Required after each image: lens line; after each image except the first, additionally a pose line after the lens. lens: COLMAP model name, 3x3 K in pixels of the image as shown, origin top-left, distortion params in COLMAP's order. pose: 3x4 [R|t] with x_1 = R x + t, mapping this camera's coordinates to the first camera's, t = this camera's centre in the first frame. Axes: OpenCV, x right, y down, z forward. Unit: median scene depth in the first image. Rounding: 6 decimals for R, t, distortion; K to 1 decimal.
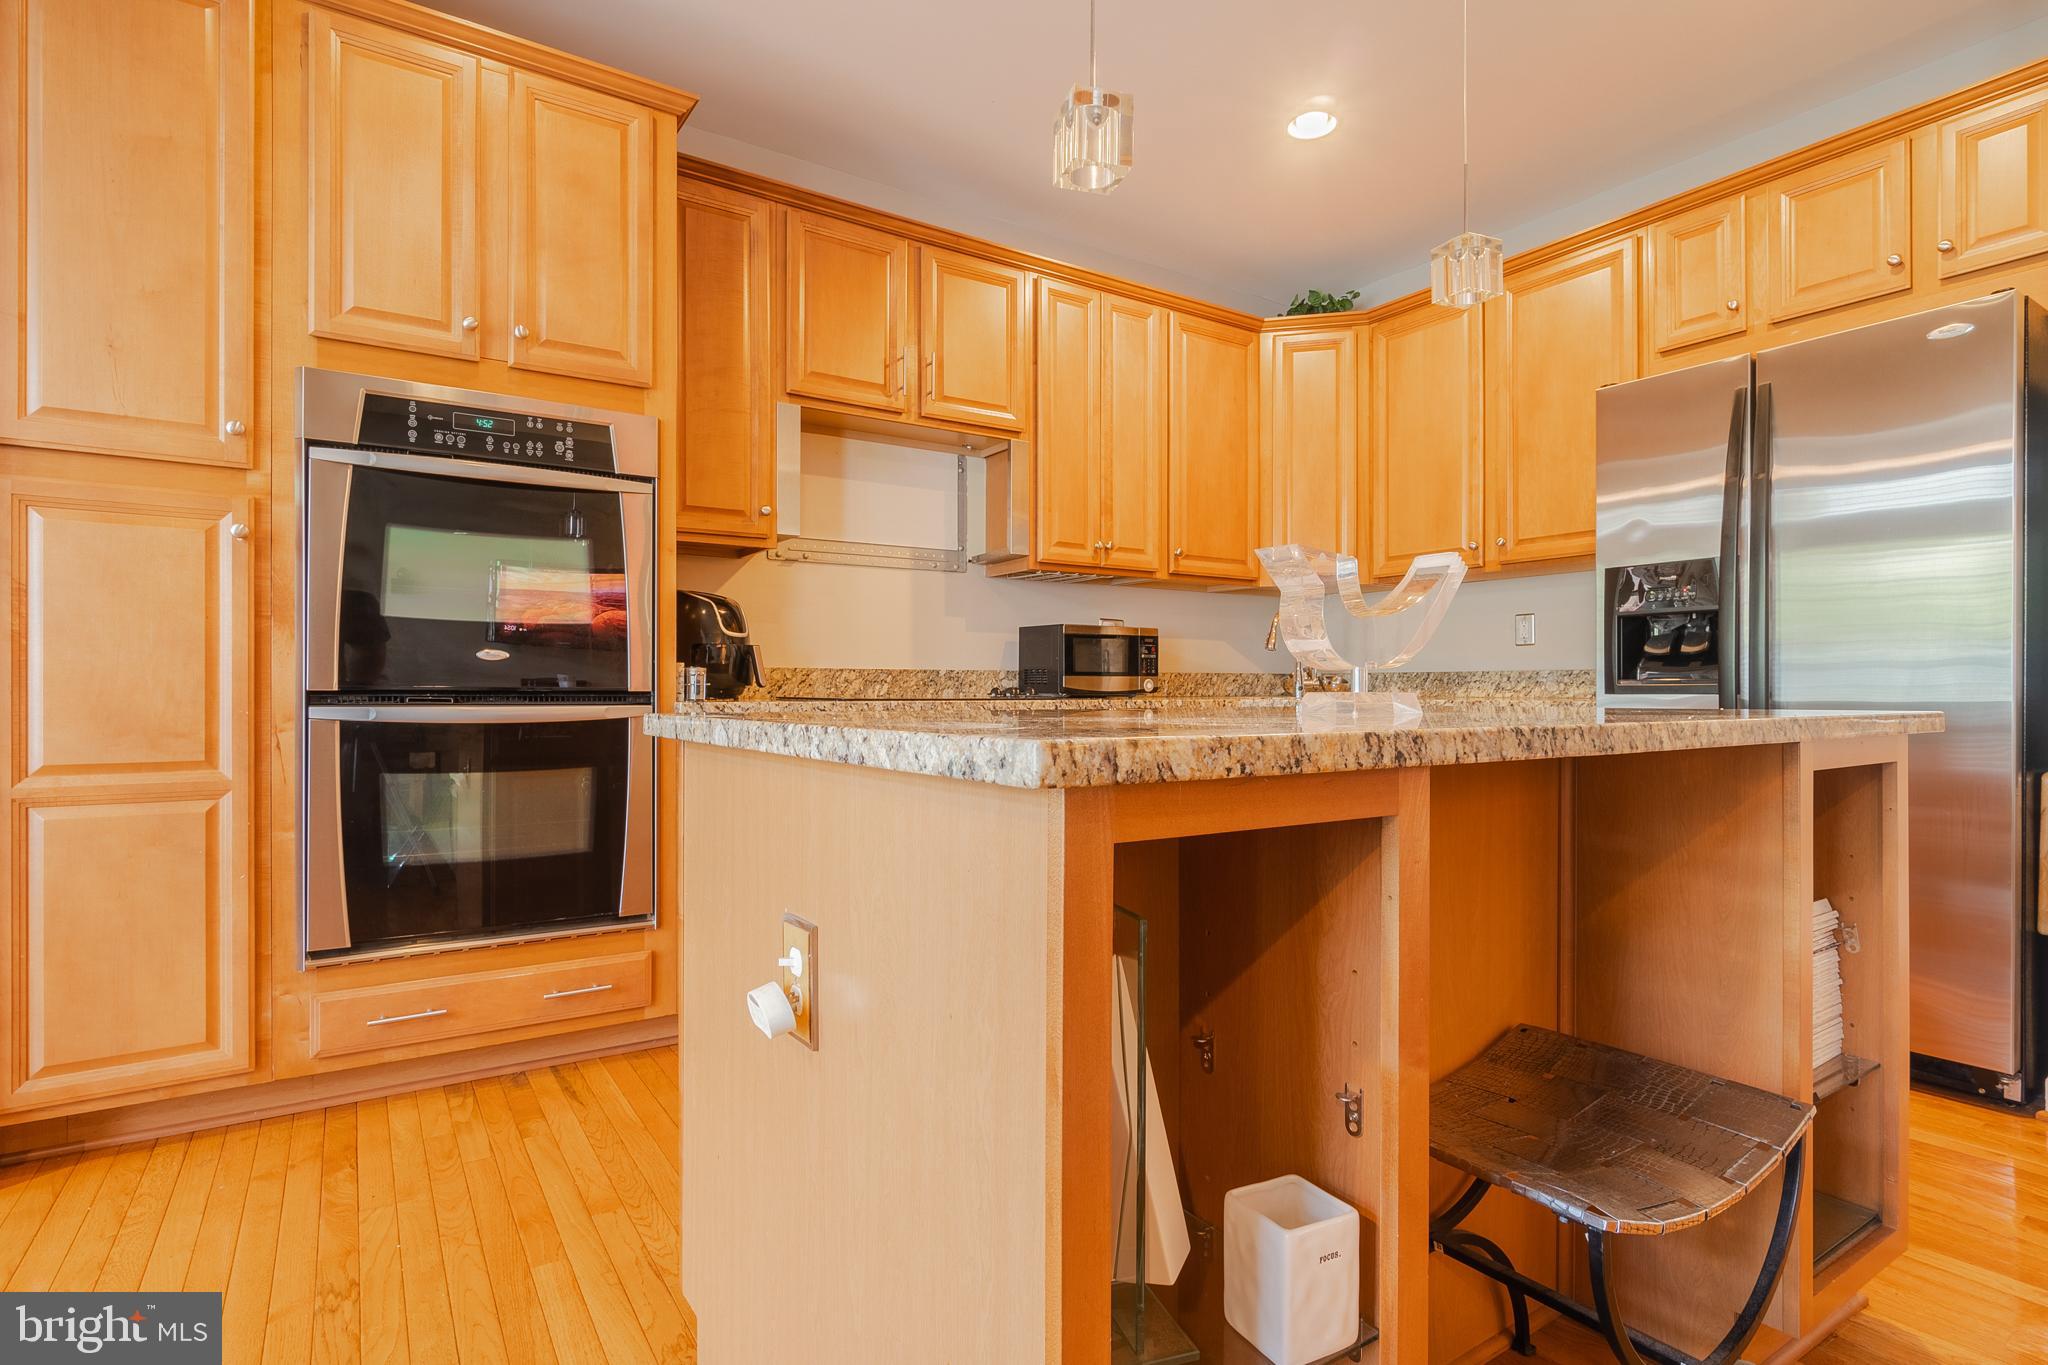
lens RADIAL K [[1019.6, 0, 1022.8], [0, 1019.6, 695.2], [0, 0, 1]] dist [-0.001304, -0.000171]
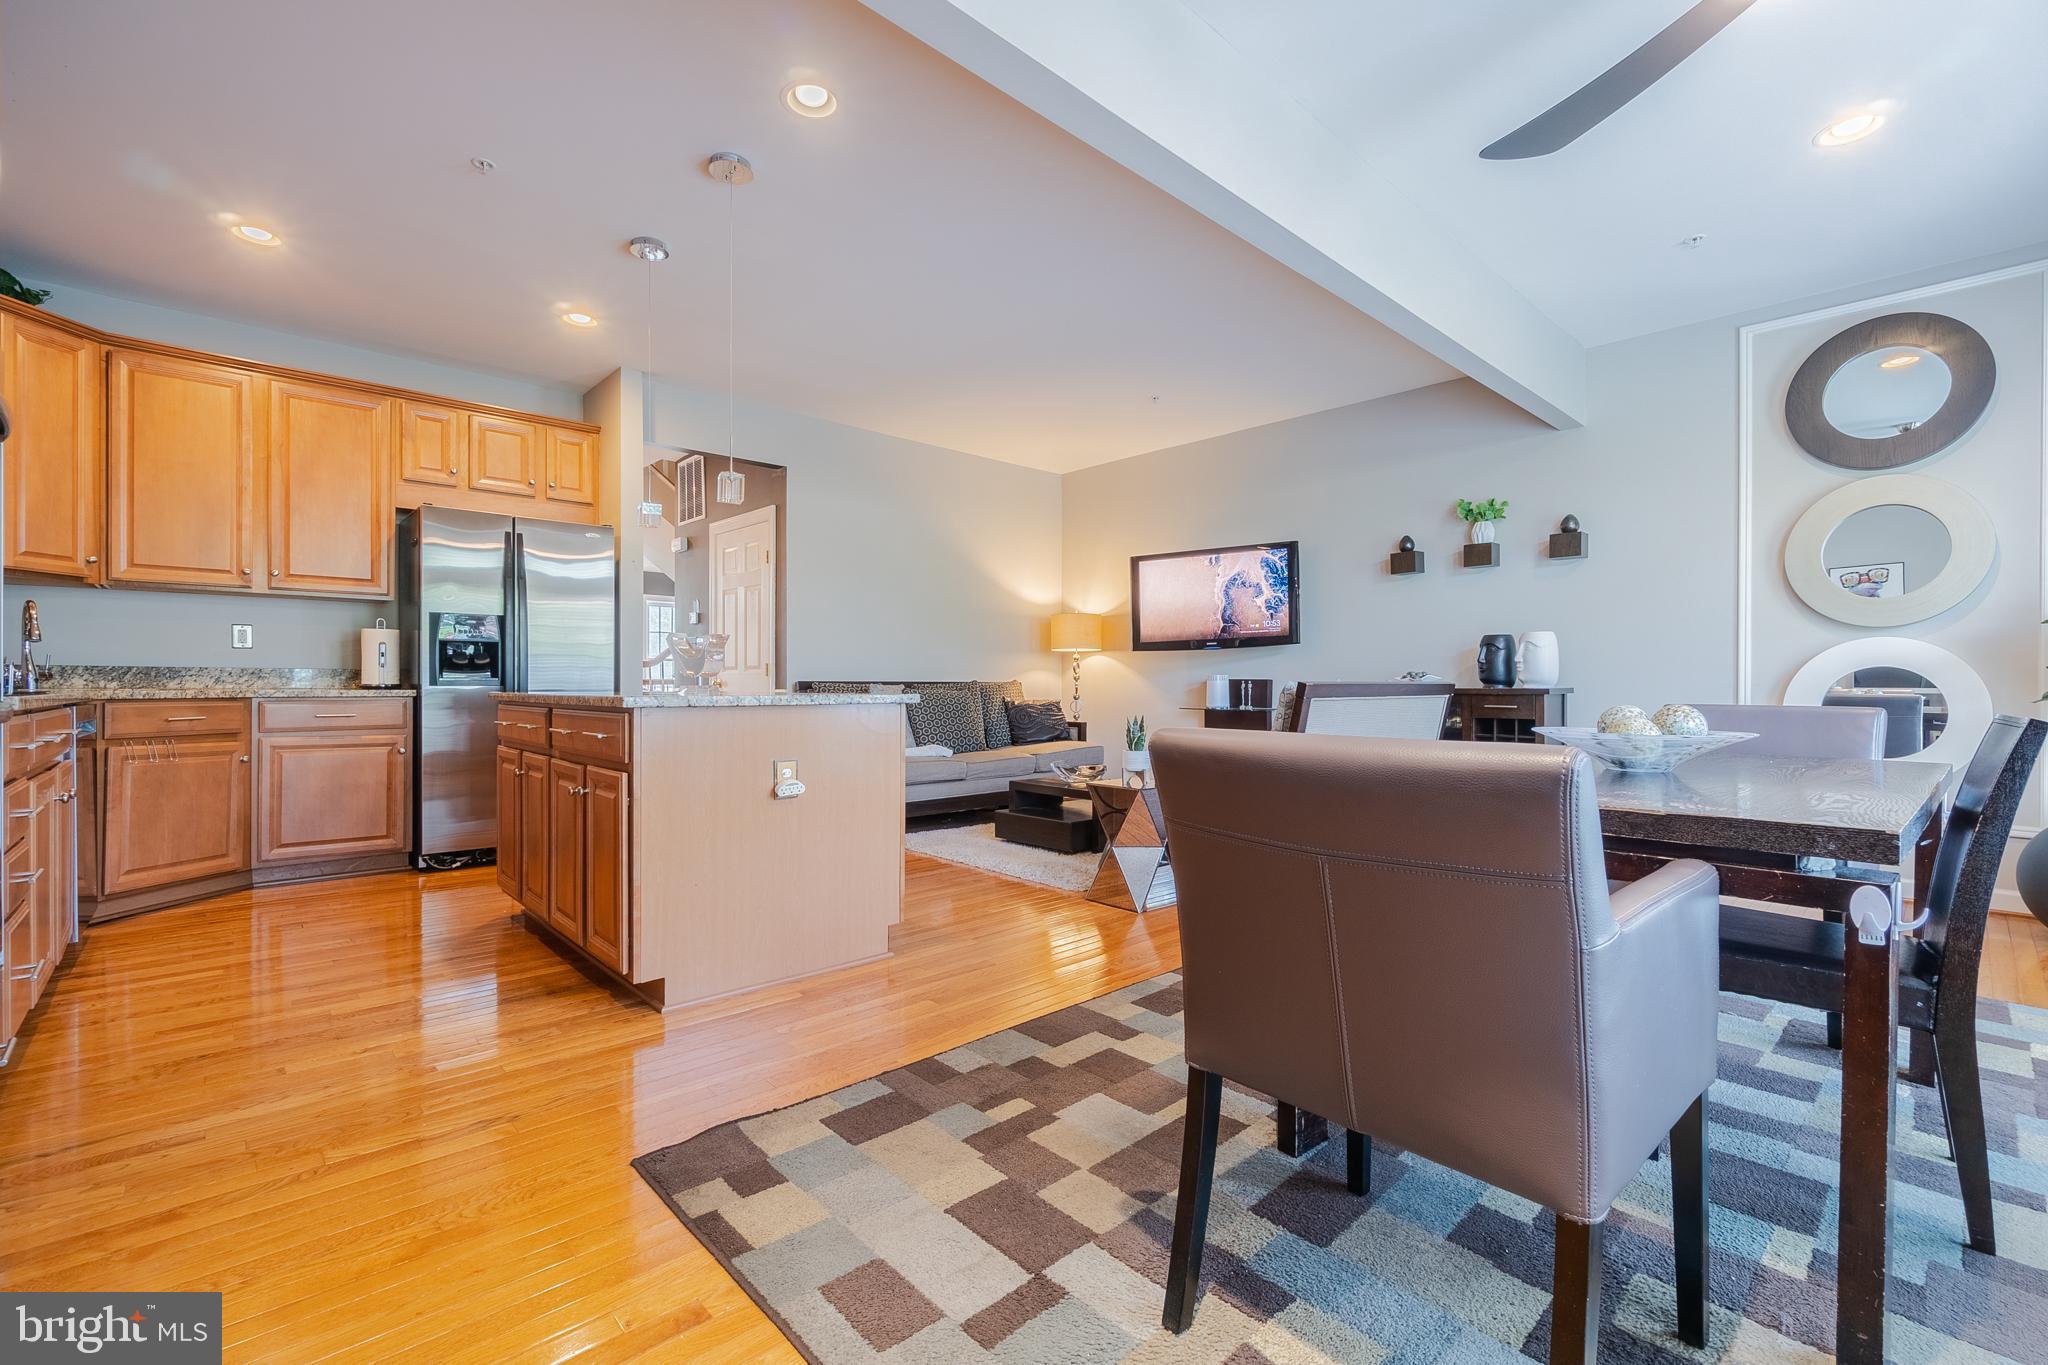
lens RADIAL K [[955.9, 0, 992.6], [0, 955.9, 686.6], [0, 0, 1]] dist [-0.019368, 0.000077]
pose [[-0.103321, -0.005603, 0.994632, -0.767779], [0.001359, 0.999982, 0.005775, -0.005322], [-0.994647, 0.001948, -0.103312, 0.171364]]
